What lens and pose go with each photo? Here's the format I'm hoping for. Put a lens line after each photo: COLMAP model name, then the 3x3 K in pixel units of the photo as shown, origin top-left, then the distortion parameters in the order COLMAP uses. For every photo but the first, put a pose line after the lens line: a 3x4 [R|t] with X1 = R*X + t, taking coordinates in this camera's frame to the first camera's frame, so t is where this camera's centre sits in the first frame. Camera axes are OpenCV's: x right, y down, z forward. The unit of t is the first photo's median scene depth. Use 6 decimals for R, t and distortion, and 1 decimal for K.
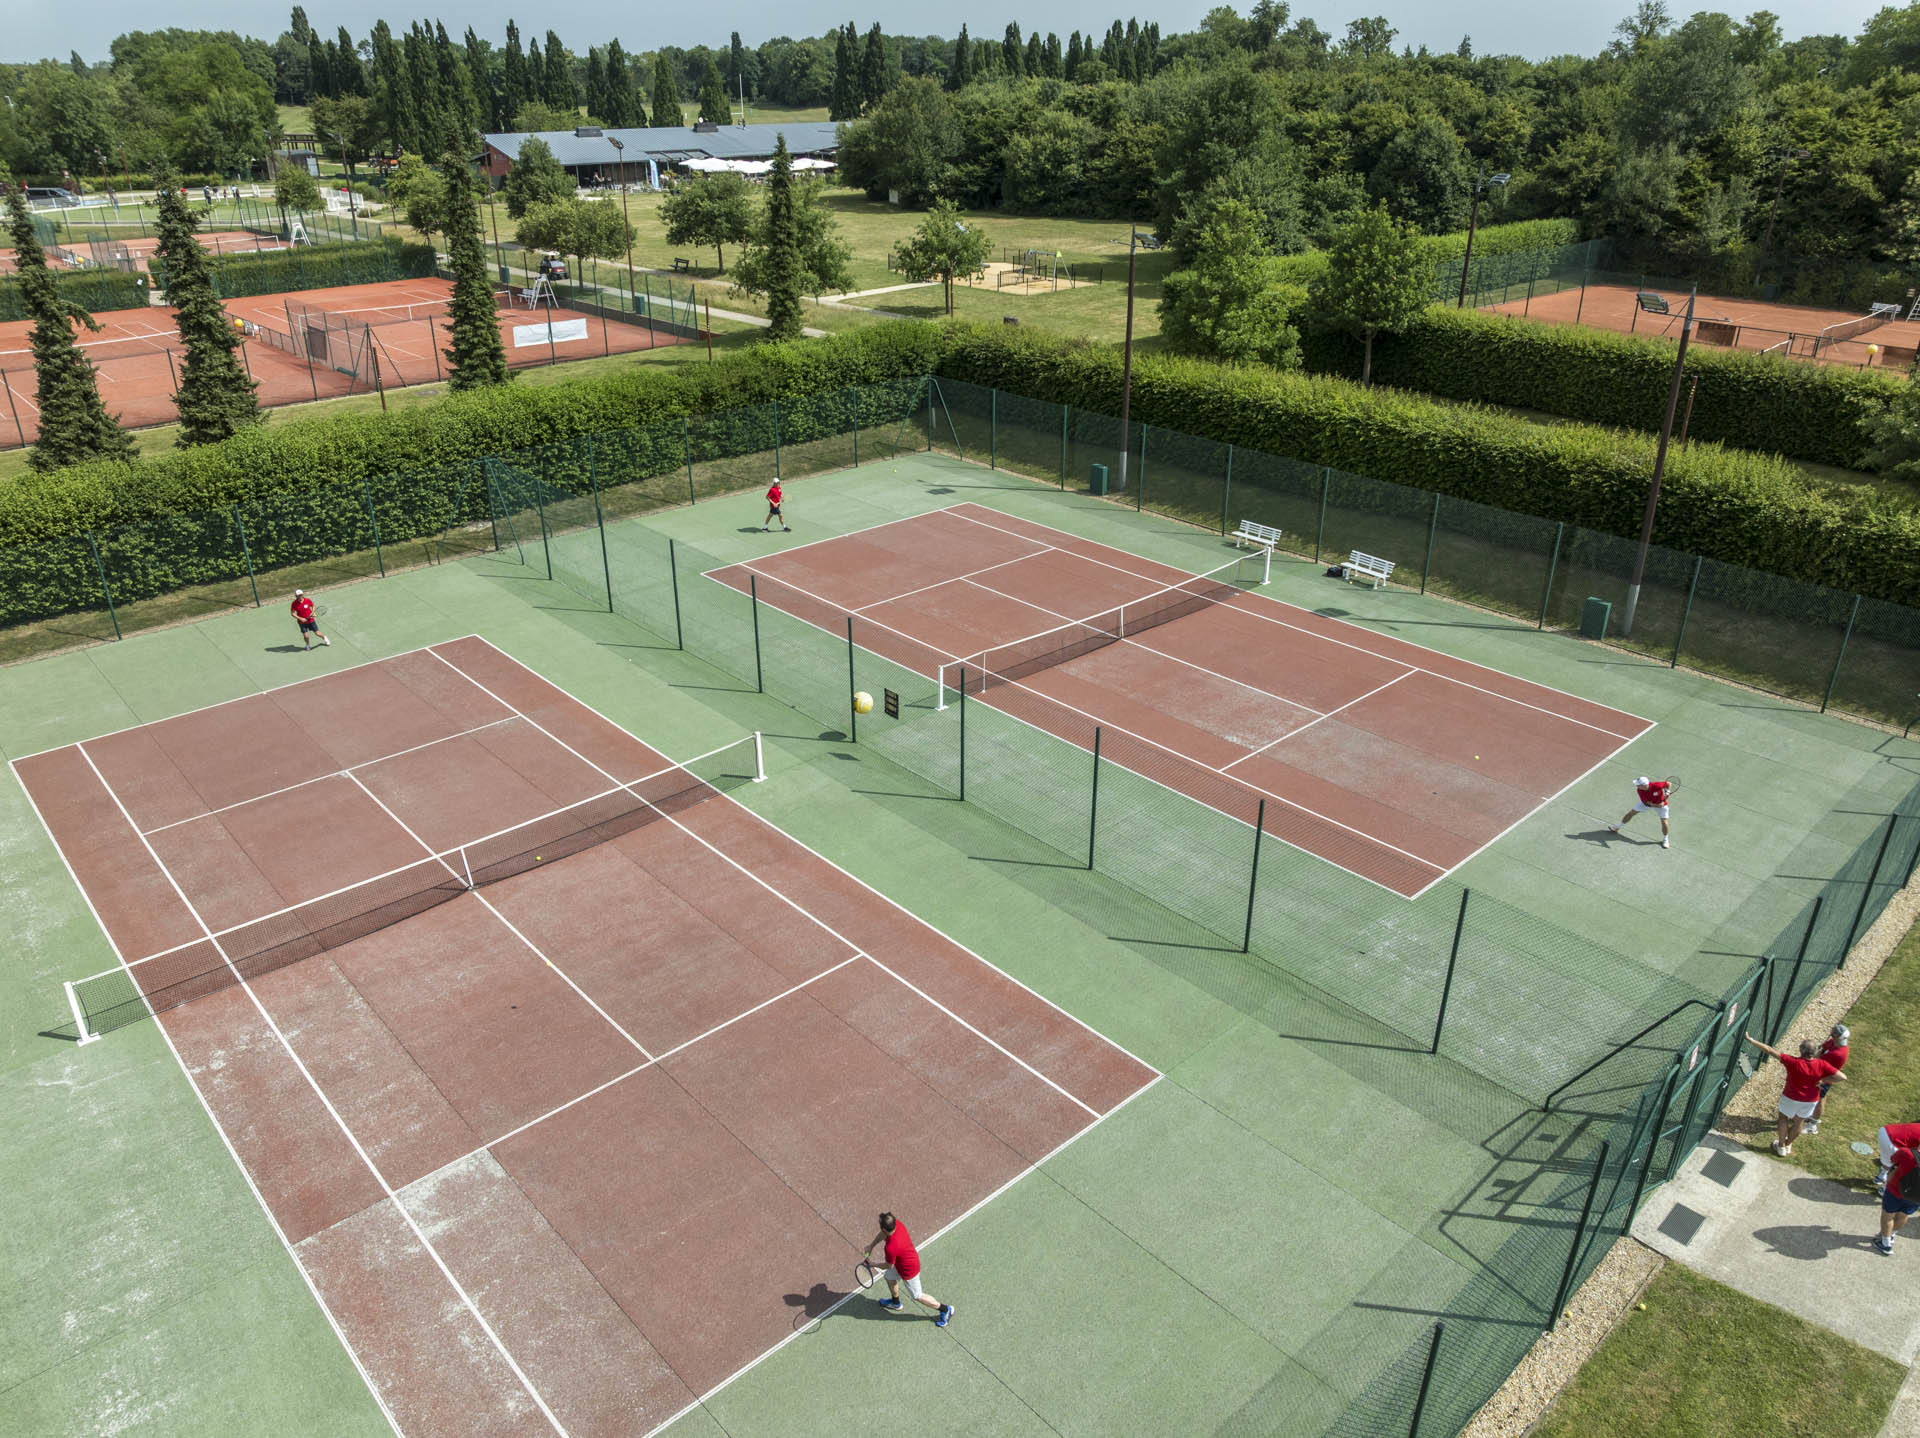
lens RADIAL K [[1352.4, 0, 963.1], [0, 1352.4, 715.9], [0, 0, 1]] dist [-0.057791, 0.029604]
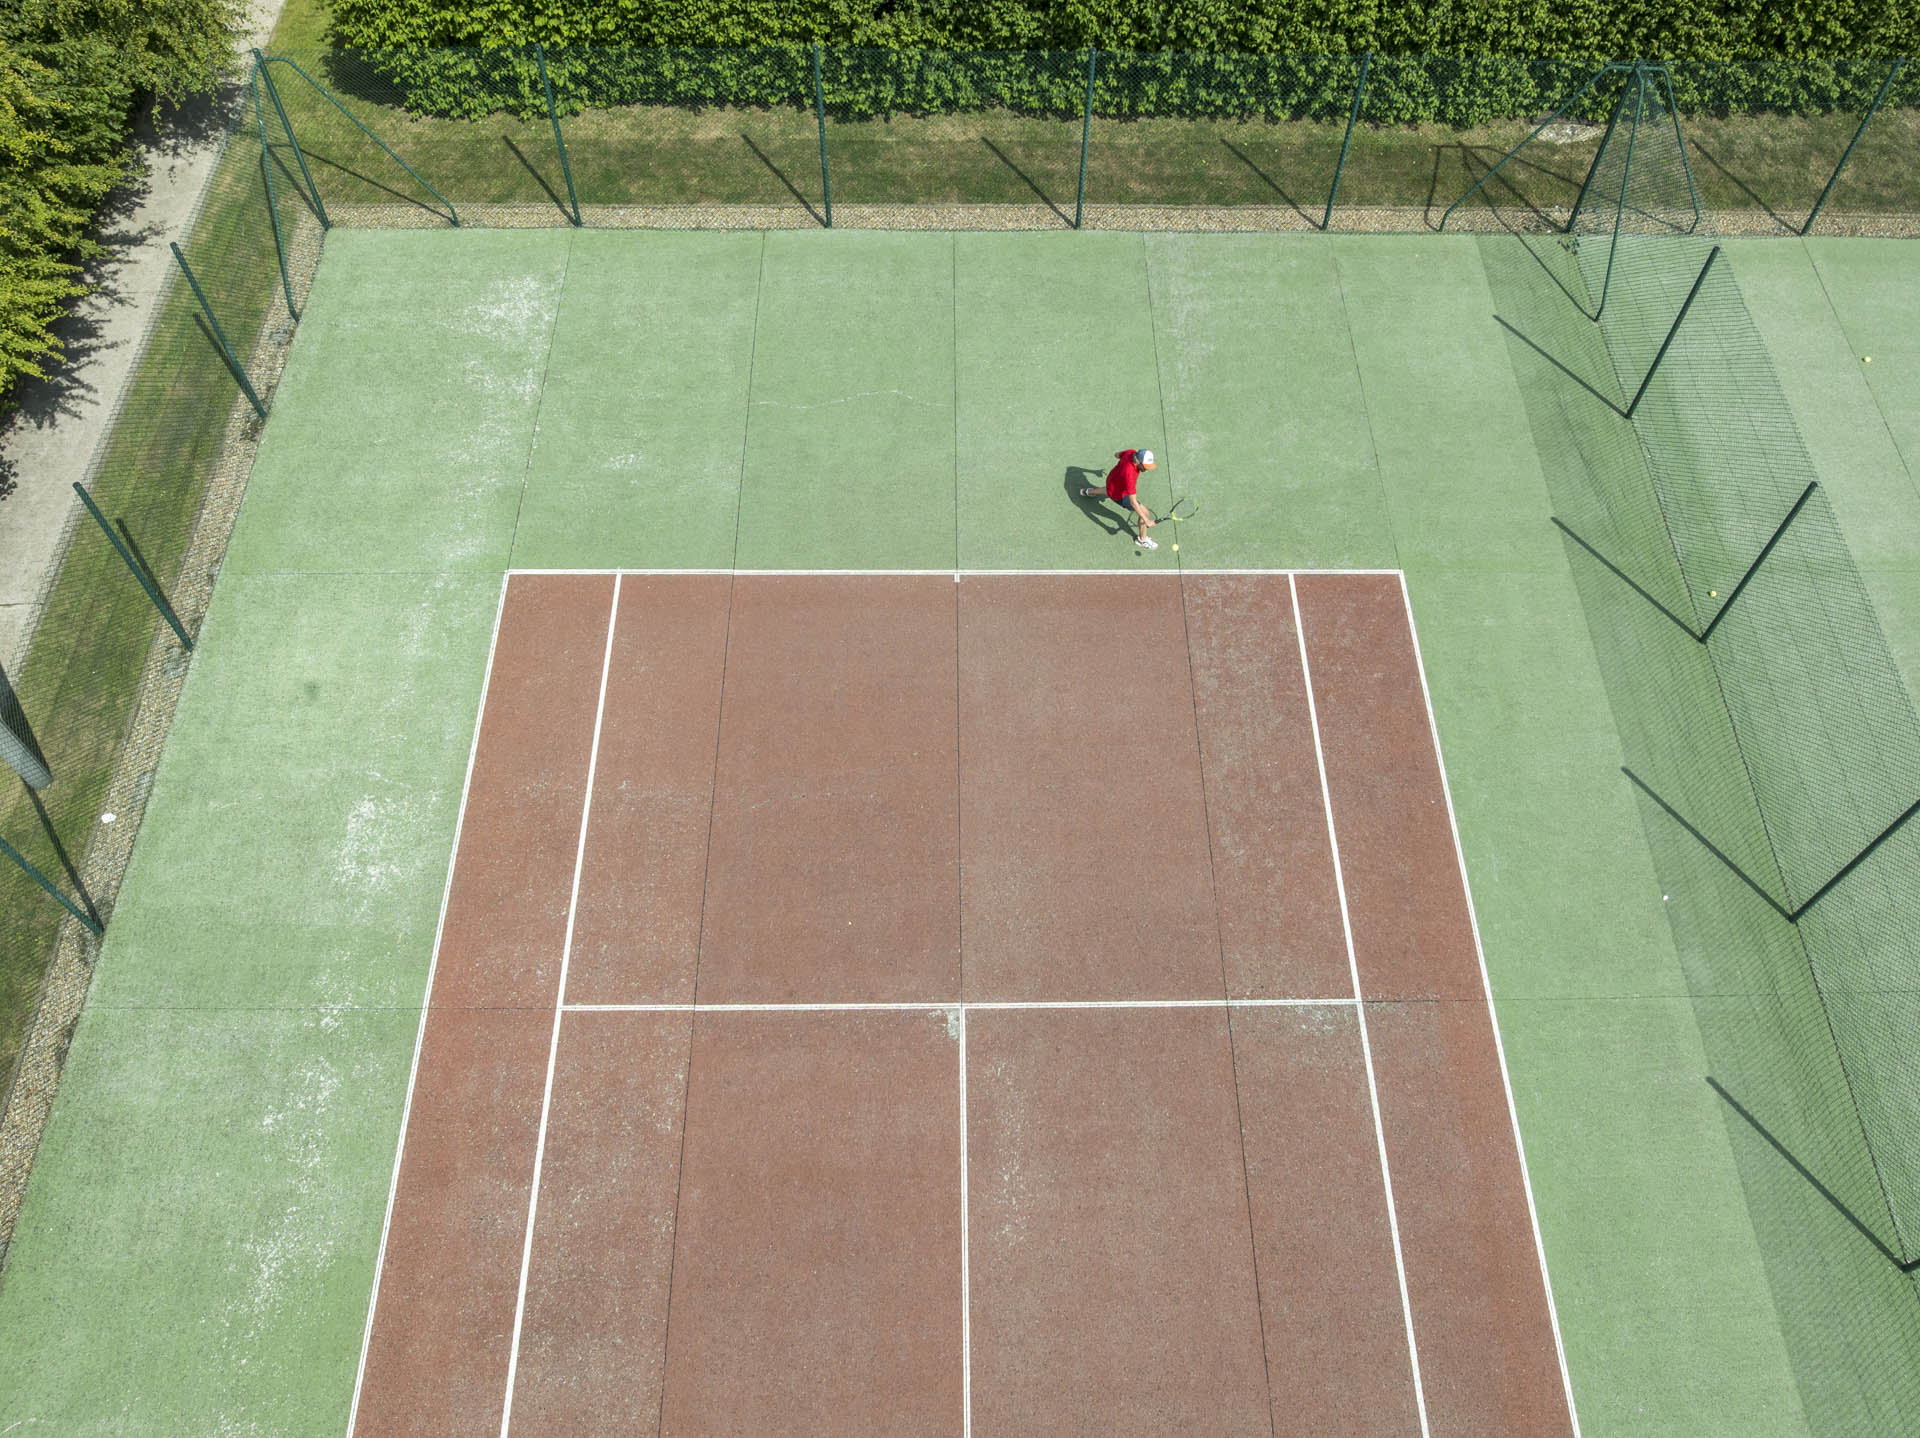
lens RADIAL K [[1577.3, 0, 974.2], [0, 1577.3, 602.4], [0, 0, 1]] dist [-0.035389, -0.009258]
pose [[0.745751, 0.555294, -0.368109, -0.180712], [-0.308358, 0.777478, 0.548127, -0.204456], [0.590568, -0.295257, 0.751034, 0.340240]]
